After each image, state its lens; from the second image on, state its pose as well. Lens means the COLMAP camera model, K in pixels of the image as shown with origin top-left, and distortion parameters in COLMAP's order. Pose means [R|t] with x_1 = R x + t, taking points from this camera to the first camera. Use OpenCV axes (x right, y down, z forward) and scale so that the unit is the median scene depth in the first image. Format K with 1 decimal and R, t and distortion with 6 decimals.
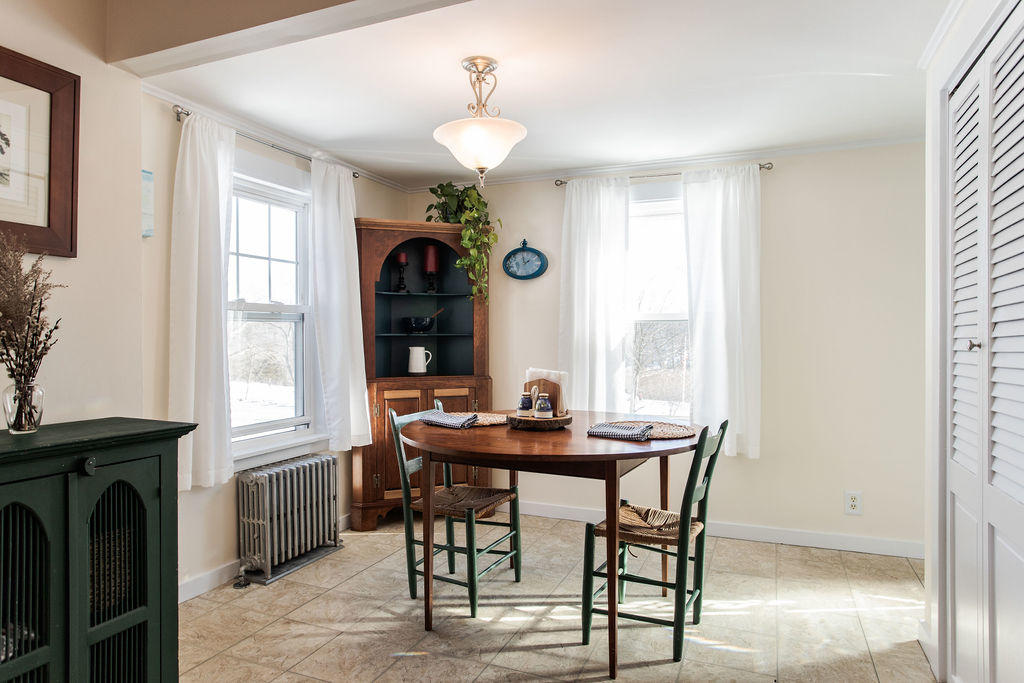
lens RADIAL K [[618.5, 0, 512.0], [0, 618.5, 341.5], [0, 0, 1]] dist [-0.081389, 0.000124]
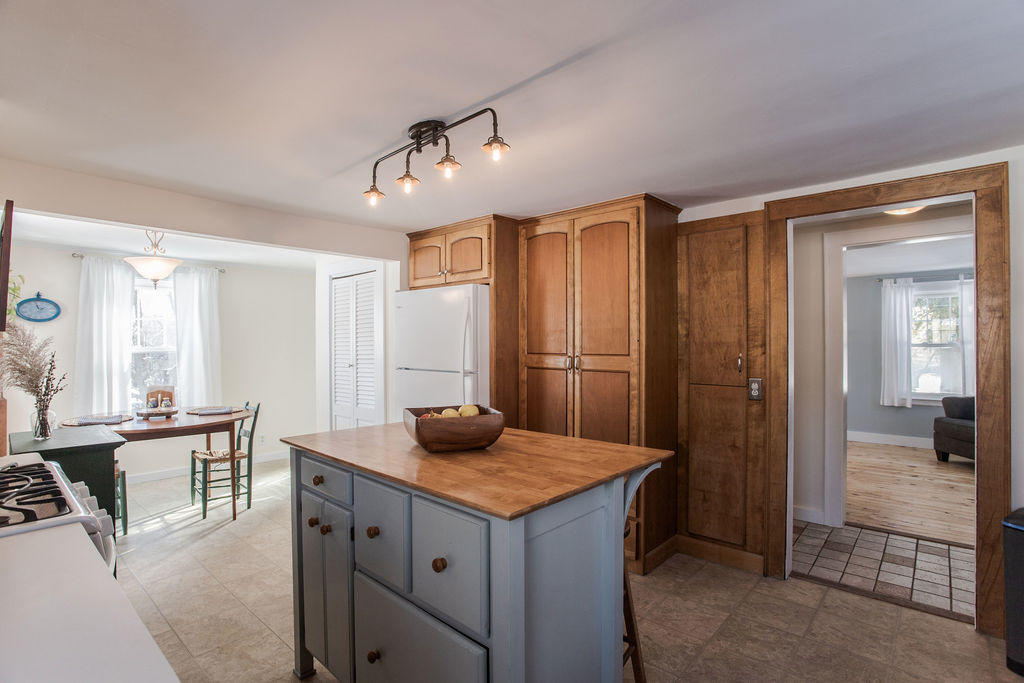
lens RADIAL K [[509.6, 0, 512.0], [0, 509.6, 341.5], [0, 0, 1]] dist [0.003070, 0.000655]
pose [[0.302394, 0.001162, 0.953182, -1.094592], [0.004677, 0.999985, -0.002703, -0.077629], [-0.953172, 0.005276, 0.302384, -0.461131]]
